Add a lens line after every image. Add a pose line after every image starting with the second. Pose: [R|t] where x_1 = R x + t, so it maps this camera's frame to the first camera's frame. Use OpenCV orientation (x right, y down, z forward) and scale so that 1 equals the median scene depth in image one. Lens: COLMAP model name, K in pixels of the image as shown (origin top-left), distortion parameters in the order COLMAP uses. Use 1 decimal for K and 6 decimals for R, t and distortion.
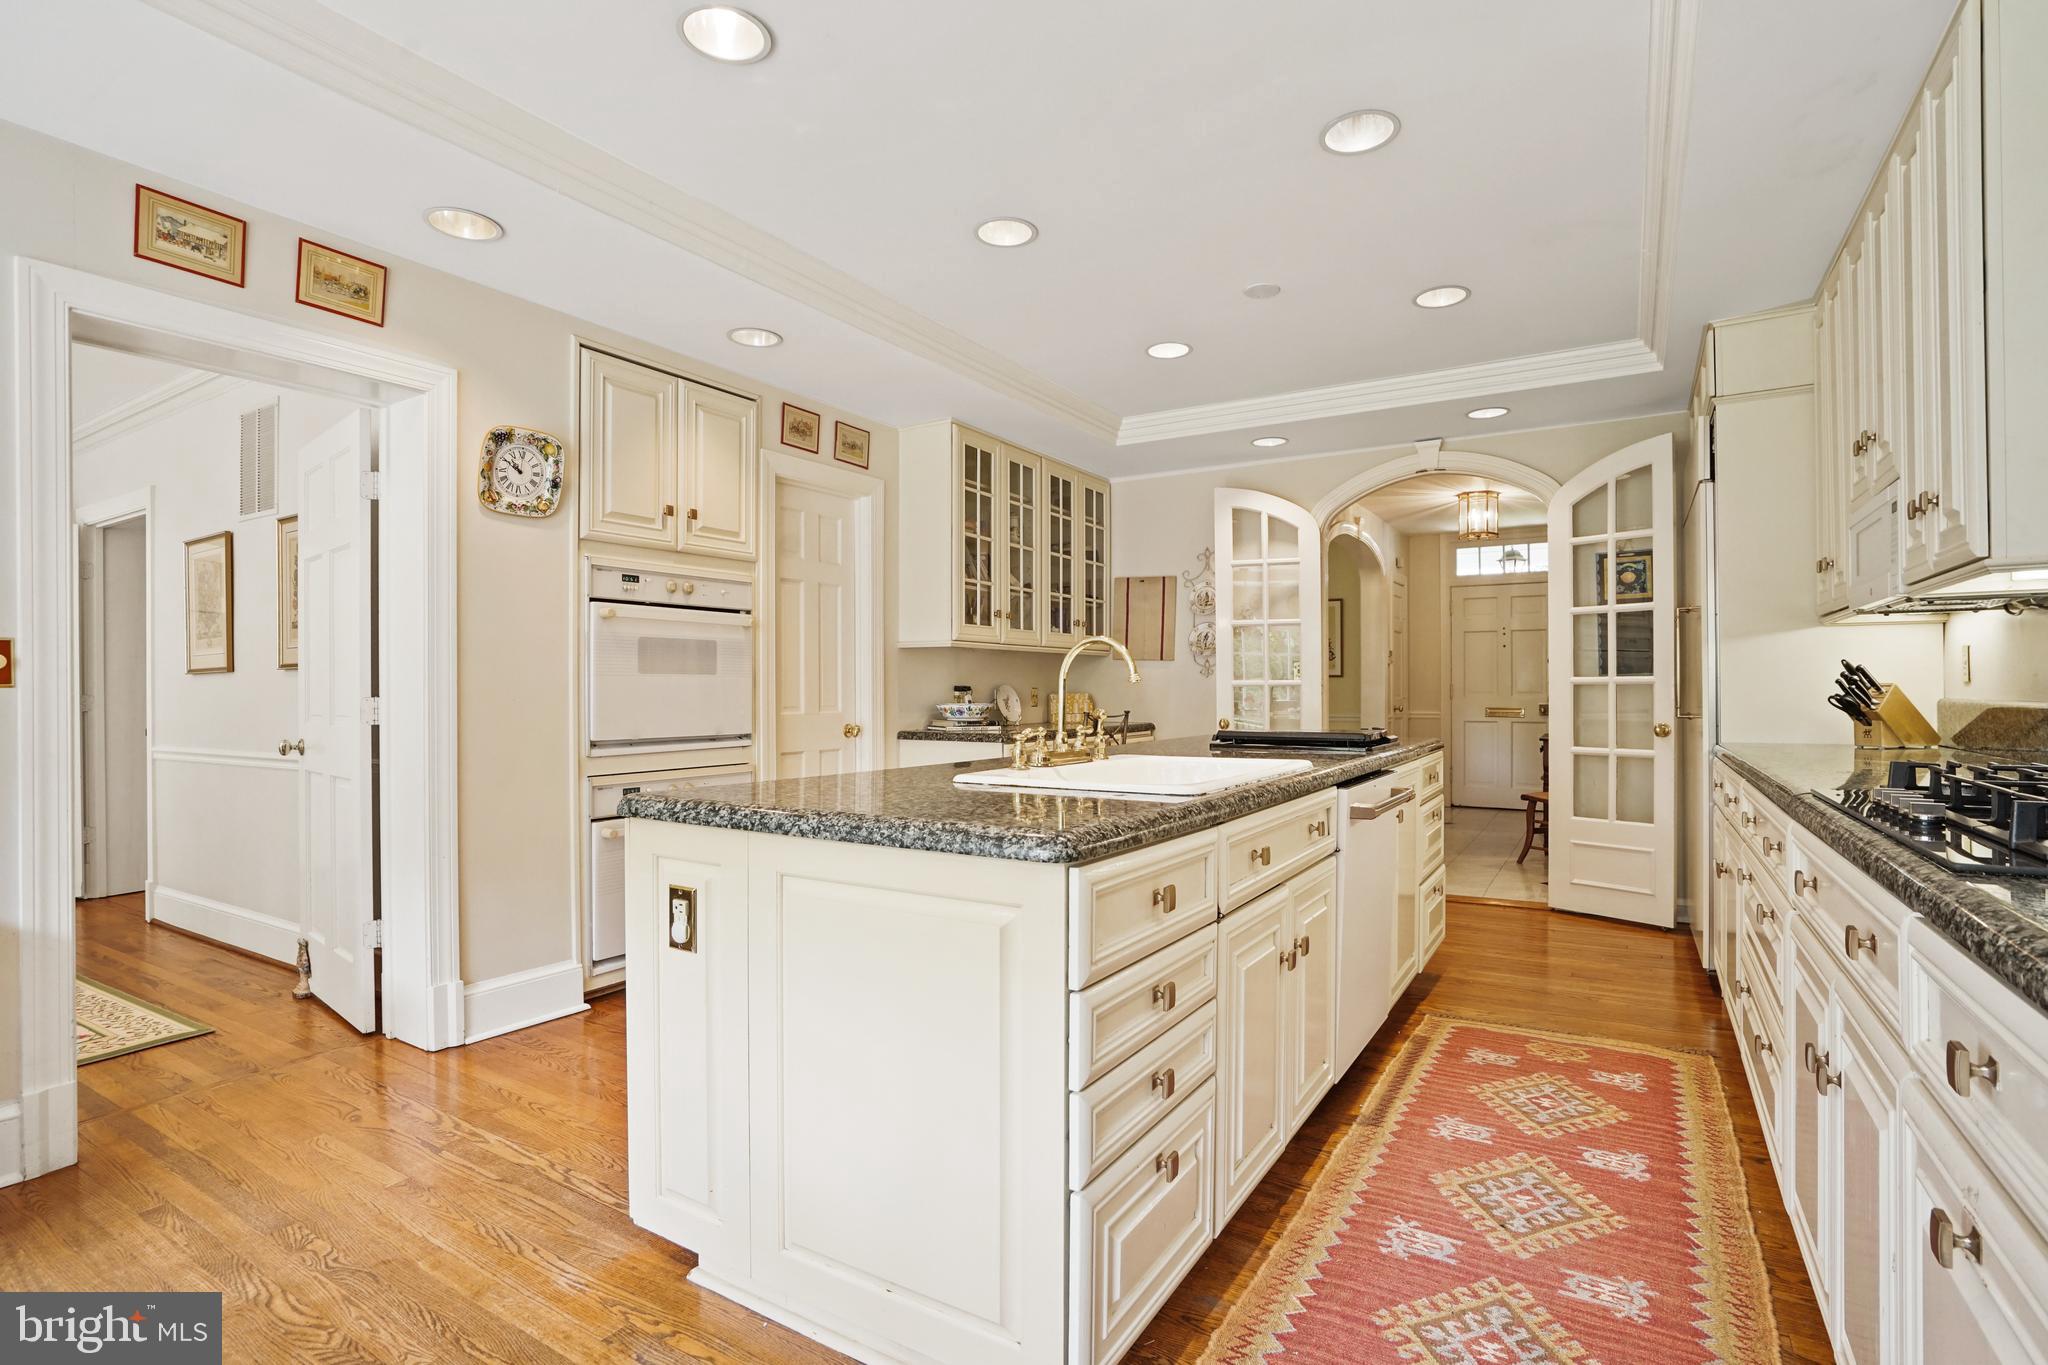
lens RADIAL K [[985.2, 0, 1028.7], [0, 985.2, 691.6], [0, 0, 1]] dist [-0.059959, 0.026030]
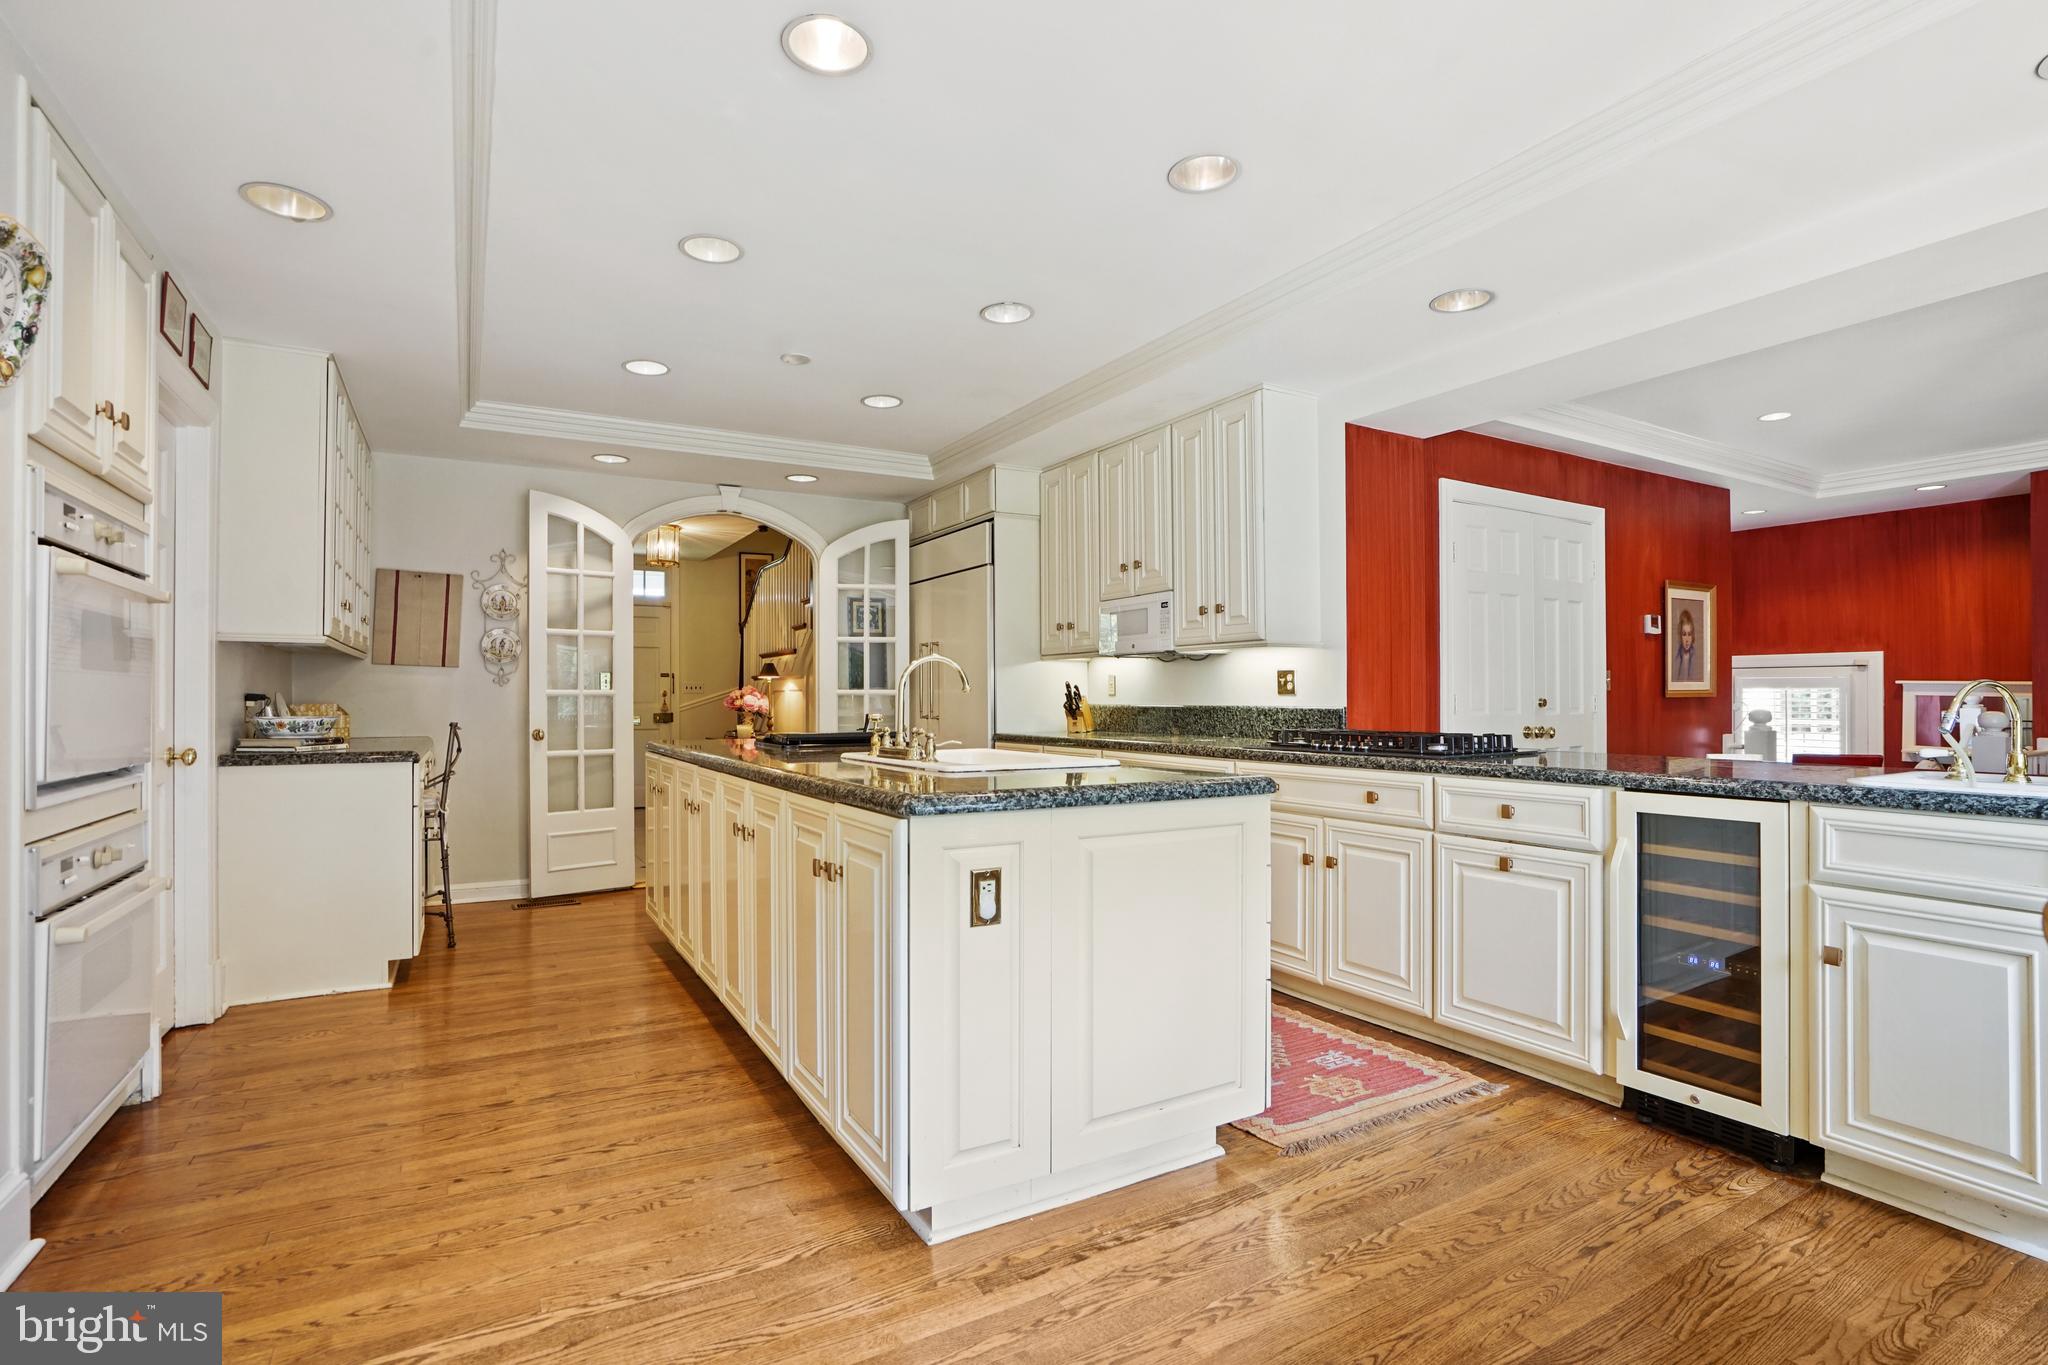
lens RADIAL K [[991.4, 0, 990.5], [0, 991.4, 695.4], [0, 0, 1]] dist [-0.054619, 0.027325]
pose [[0.487250, 0.005367, 0.873246, -0.606081], [0.002208, 0.999970, -0.007378, 0.003324], [-0.873260, 0.005523, 0.487224, 0.195743]]
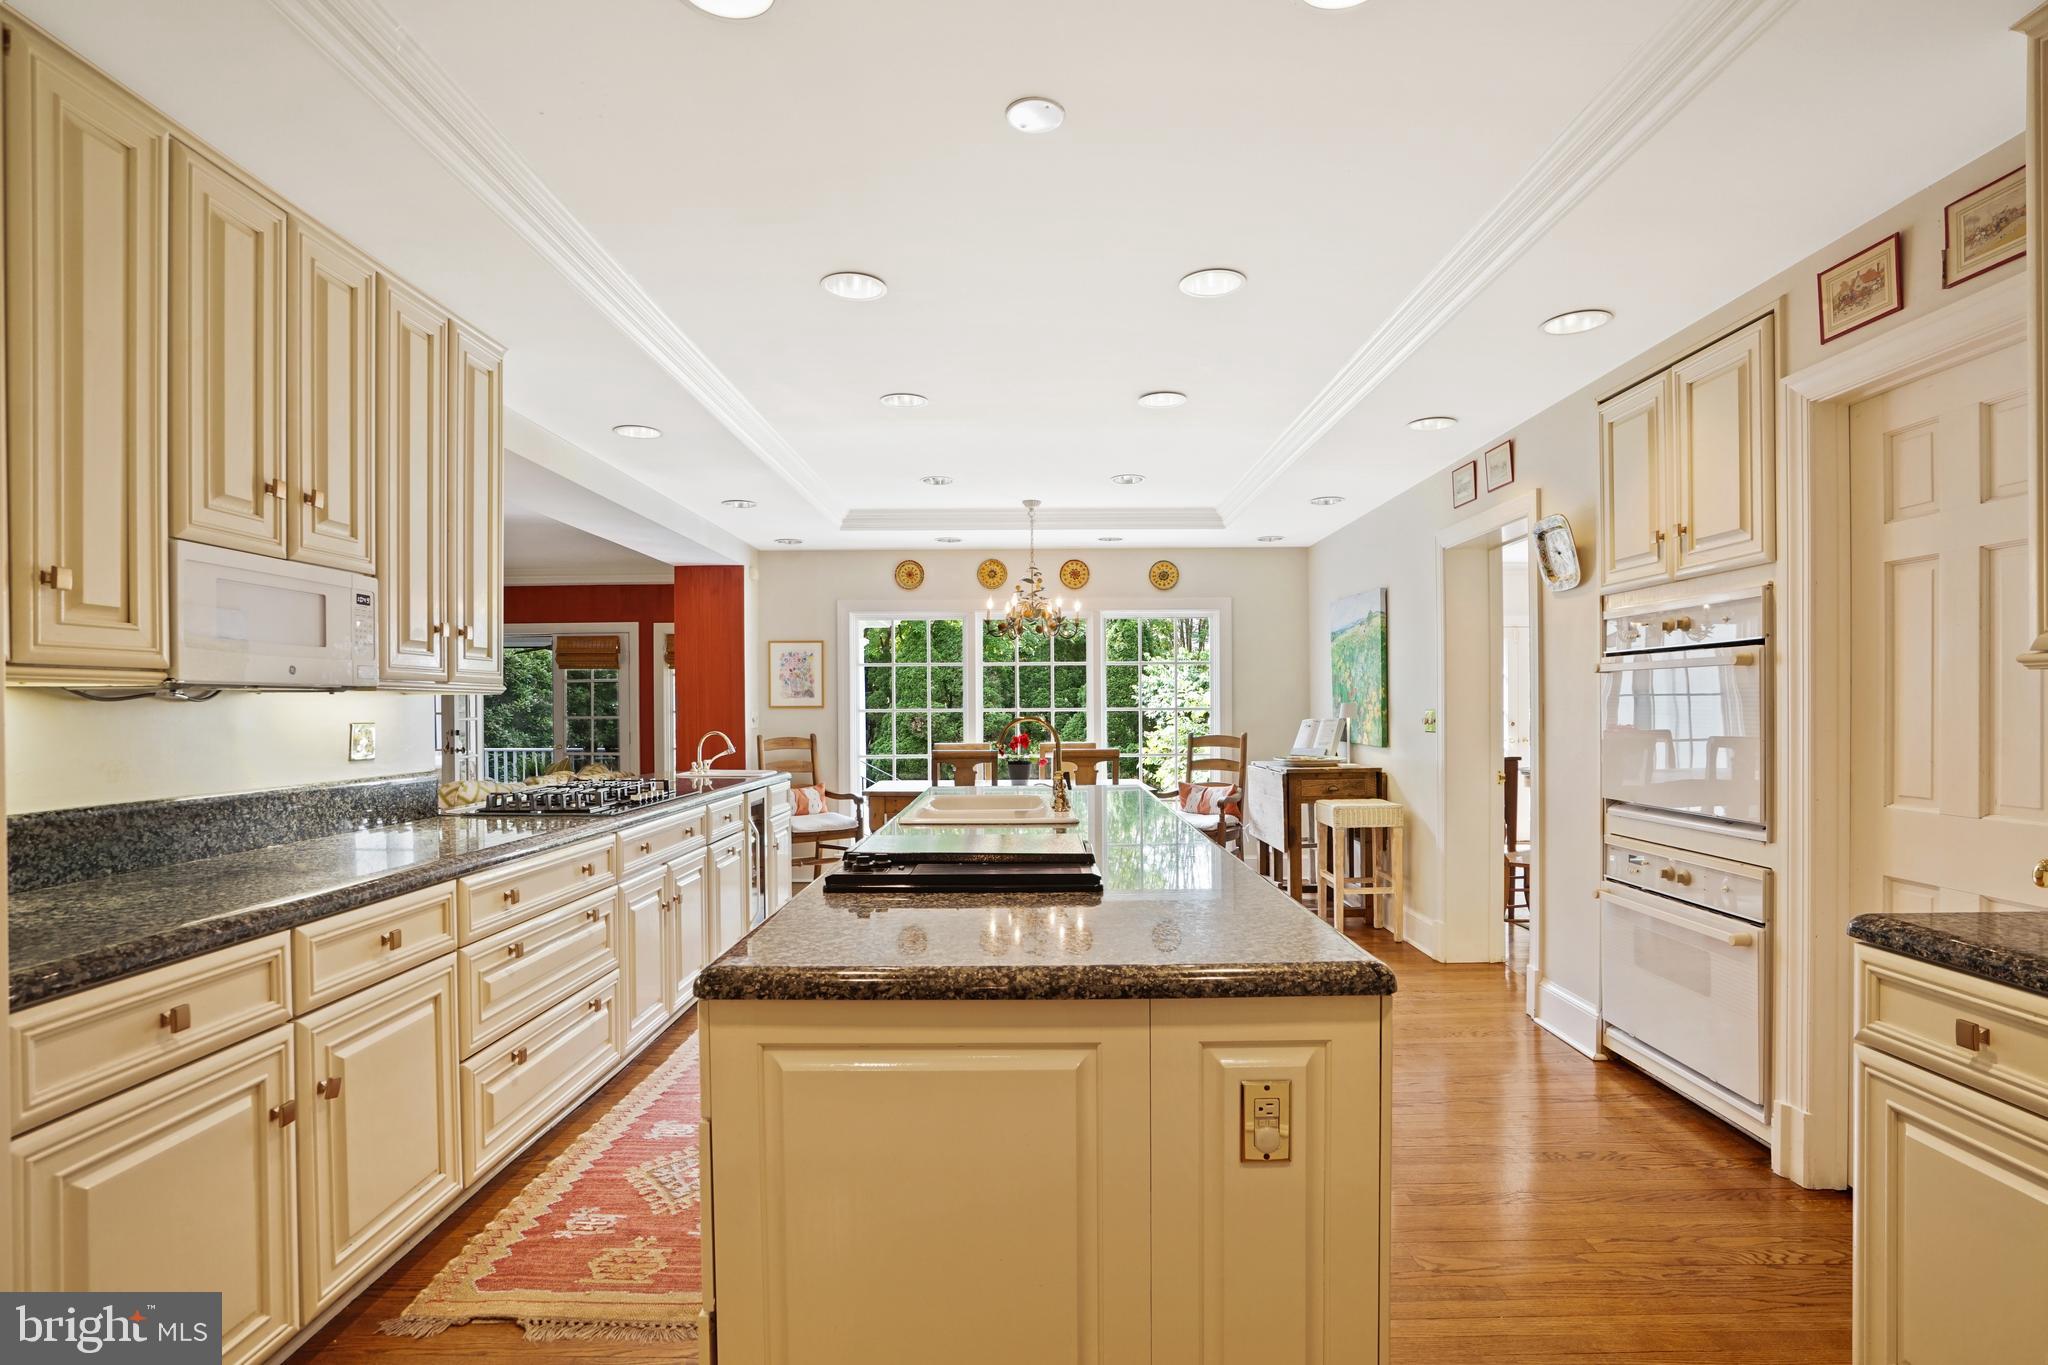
lens RADIAL K [[985.2, 0, 1028.7], [0, 985.2, 691.6], [0, 0, 1]] dist [-0.059959, 0.026030]
pose [[-0.852339, 0.002664, -0.522983, 0.510856], [0.009469, 0.999902, -0.010340, -0.047542], [0.522904, -0.013765, -0.852280, 1.373299]]
